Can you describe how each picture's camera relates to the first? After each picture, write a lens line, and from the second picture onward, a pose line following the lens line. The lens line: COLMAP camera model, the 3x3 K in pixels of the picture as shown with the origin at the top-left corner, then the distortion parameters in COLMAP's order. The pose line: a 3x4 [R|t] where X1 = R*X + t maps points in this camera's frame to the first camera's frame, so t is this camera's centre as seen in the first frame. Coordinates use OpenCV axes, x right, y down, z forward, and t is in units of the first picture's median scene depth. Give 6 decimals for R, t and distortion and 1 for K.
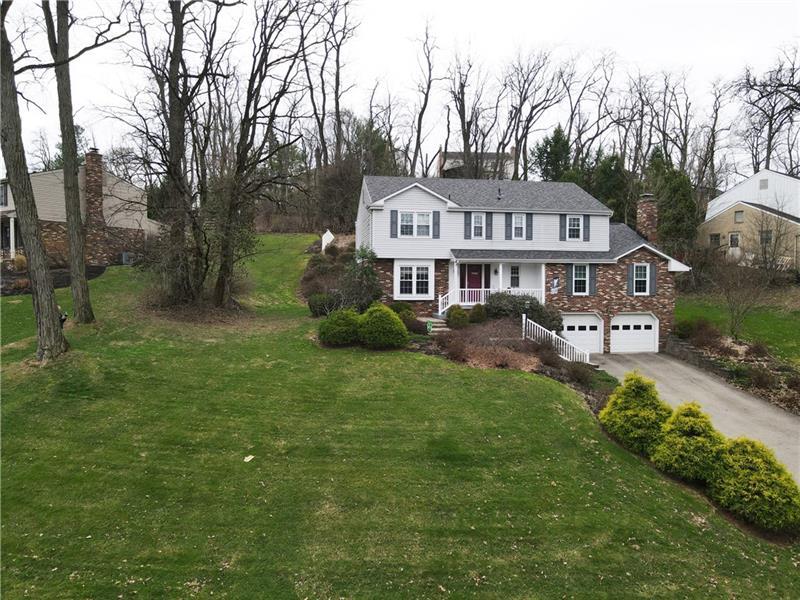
lens RADIAL K [[588.7, 0, 396.3], [0, 588.7, 302.1], [0, 0, 1]] dist [-0.004765, 0.027302]
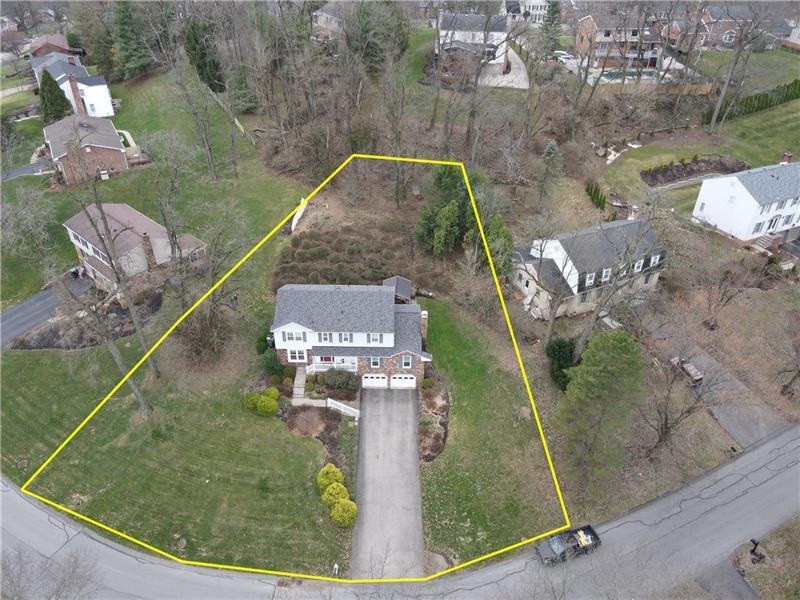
lens RADIAL K [[588.7, 0, 394.8], [0, 588.7, 301.2], [0, 0, 1]] dist [-0.004765, 0.027302]
pose [[0.985839, 0.105016, -0.130743, 0.637423], [-0.017499, 0.839807, 0.542602, -1.362732], [0.166781, -0.532630, 0.829752, -0.610894]]
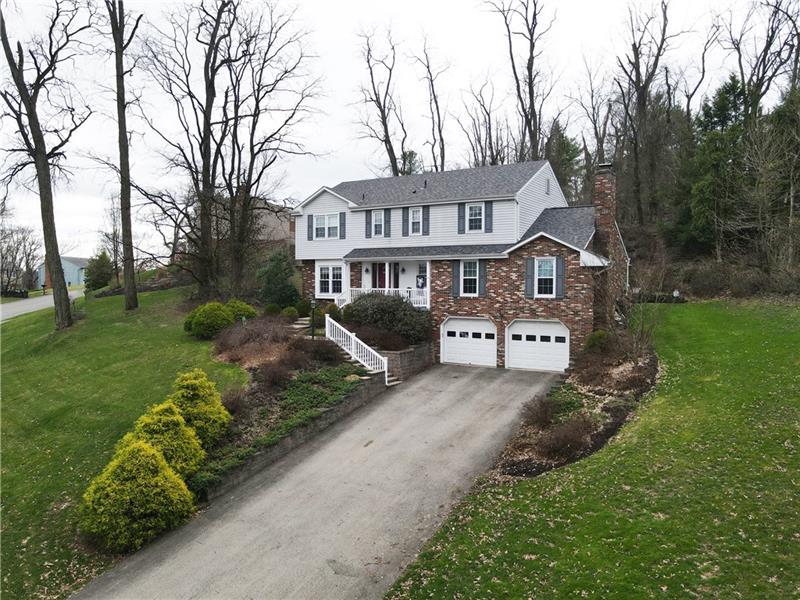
lens RADIAL K [[588.7, 0, 396.7], [0, 588.7, 303.4], [0, 0, 1]] dist [-0.004765, 0.027302]
pose [[0.751189, 0.022282, -0.659711, 0.806598], [-0.020725, 0.999734, 0.010167, -0.008326], [0.659762, 0.006035, 0.751450, 0.290160]]
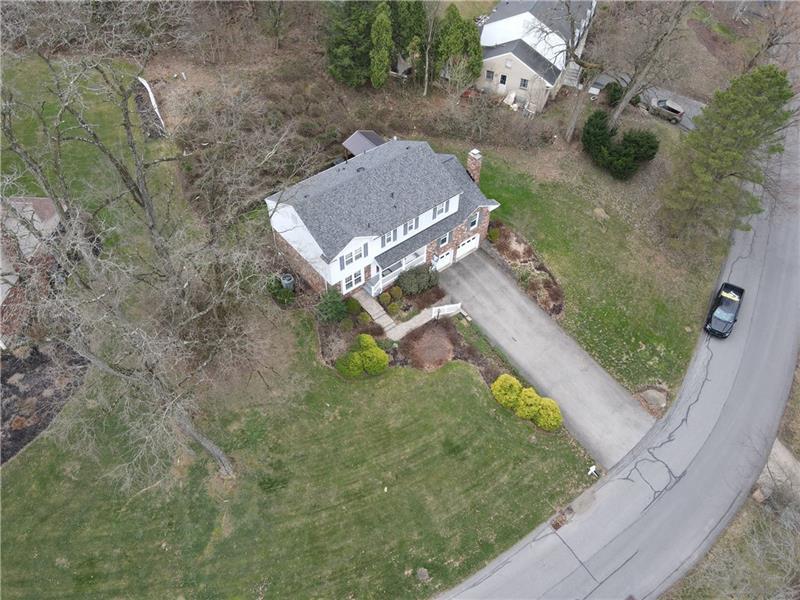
lens RADIAL K [[588.7, 0, 395.6], [0, 588.7, 301.4], [0, 0, 1]] dist [-0.004765, 0.027302]
pose [[0.867317, -0.373020, 0.329572, -0.392749], [0.005858, 0.669719, 0.742592, -1.116299], [-0.497722, -0.642131, 0.583044, 0.028544]]
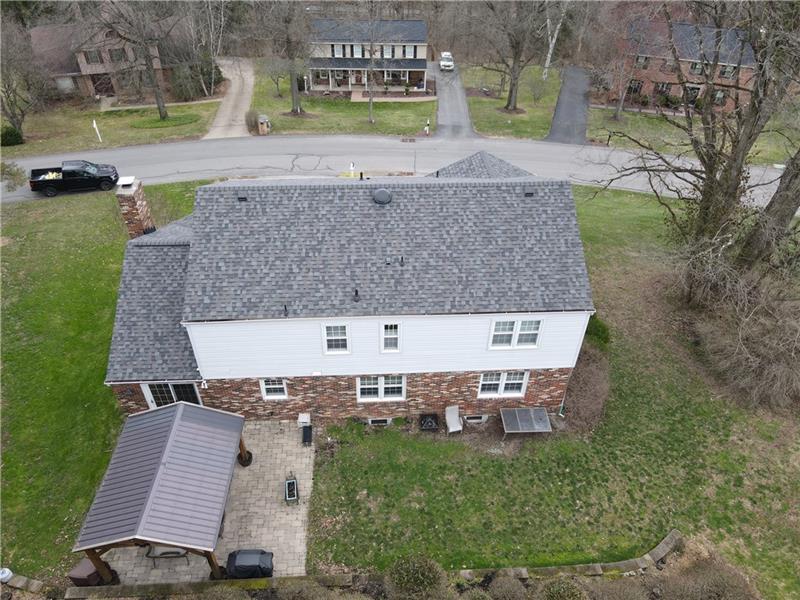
lens RADIAL K [[588.7, 0, 396.5], [0, 588.7, 299.1], [0, 0, 1]] dist [-0.004765, 0.027302]
pose [[-0.993930, -0.082581, 0.072691, 0.074013], [-0.012446, 0.740894, 0.671507, -0.586960], [-0.109310, 0.666526, -0.737424, 1.715415]]
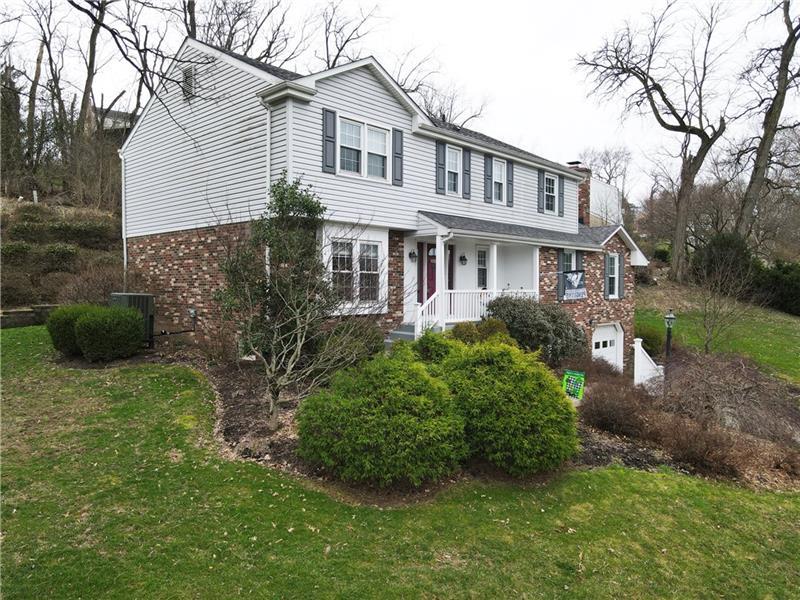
lens RADIAL K [[588.7, 0, 393.8], [0, 588.7, 304.6], [0, 0, 1]] dist [-0.004765, 0.027302]
pose [[0.801073, -0.017153, 0.598320, -0.222528], [0.016425, 0.999843, 0.006674, -0.013775], [-0.598341, 0.004481, 0.801229, 0.607978]]
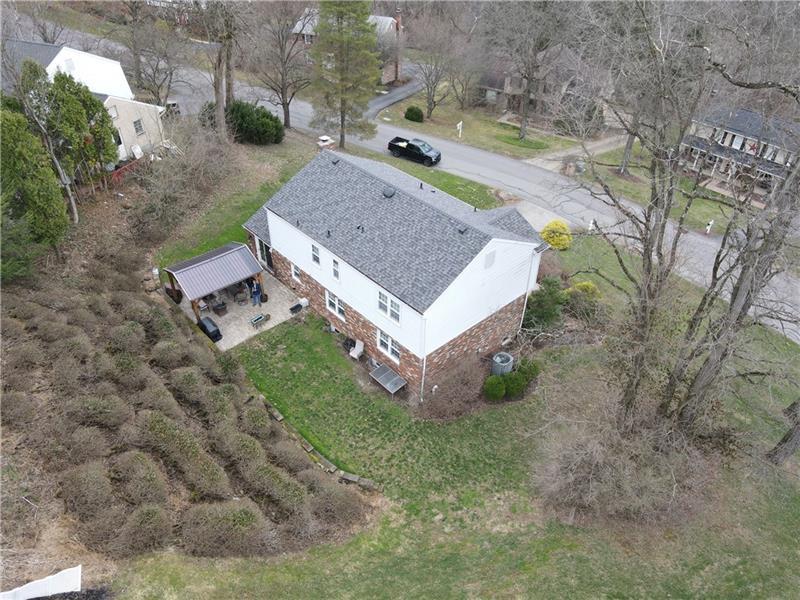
lens RADIAL K [[588.7, 0, 395.8], [0, 588.7, 302.4], [0, 0, 1]] dist [-0.004765, 0.027302]
pose [[-0.538553, -0.528235, 0.656451, -0.608787], [0.010509, 0.774815, 0.632101, -0.716353], [-0.842526, 0.347319, -0.411728, 1.621960]]
